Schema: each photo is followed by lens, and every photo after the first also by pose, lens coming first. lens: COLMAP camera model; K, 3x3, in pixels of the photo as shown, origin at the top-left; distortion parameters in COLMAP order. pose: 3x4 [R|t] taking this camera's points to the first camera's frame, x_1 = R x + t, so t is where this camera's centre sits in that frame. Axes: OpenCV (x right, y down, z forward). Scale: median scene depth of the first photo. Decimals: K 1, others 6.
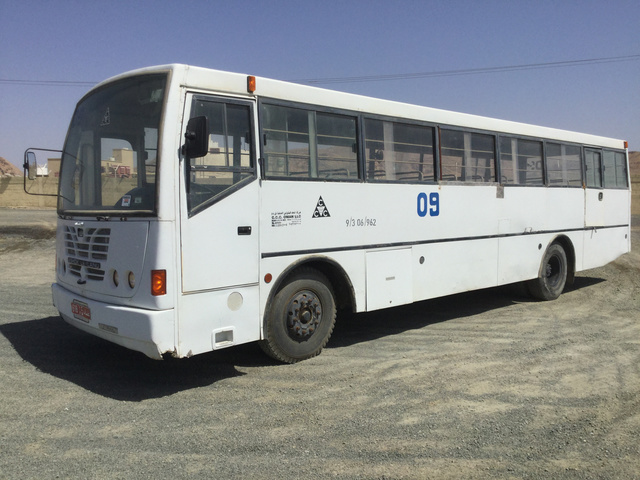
lens RADIAL K [[592.8, 0, 320.0], [0, 592.8, 240.0], [0, 0, 1]] dist [0.062528, 0.001354]
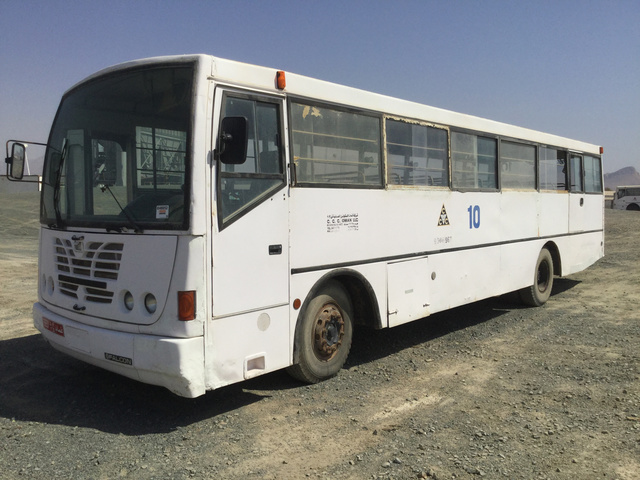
lens RADIAL K [[592.8, 0, 320.0], [0, 592.8, 240.0], [0, 0, 1]] dist [0.062528, 0.001354]
pose [[0.993062, -0.004956, 0.117490, -0.153949], [0.004795, 0.999987, 0.001654, -0.021479], [-0.117496, -0.001079, 0.993073, 0.102445]]
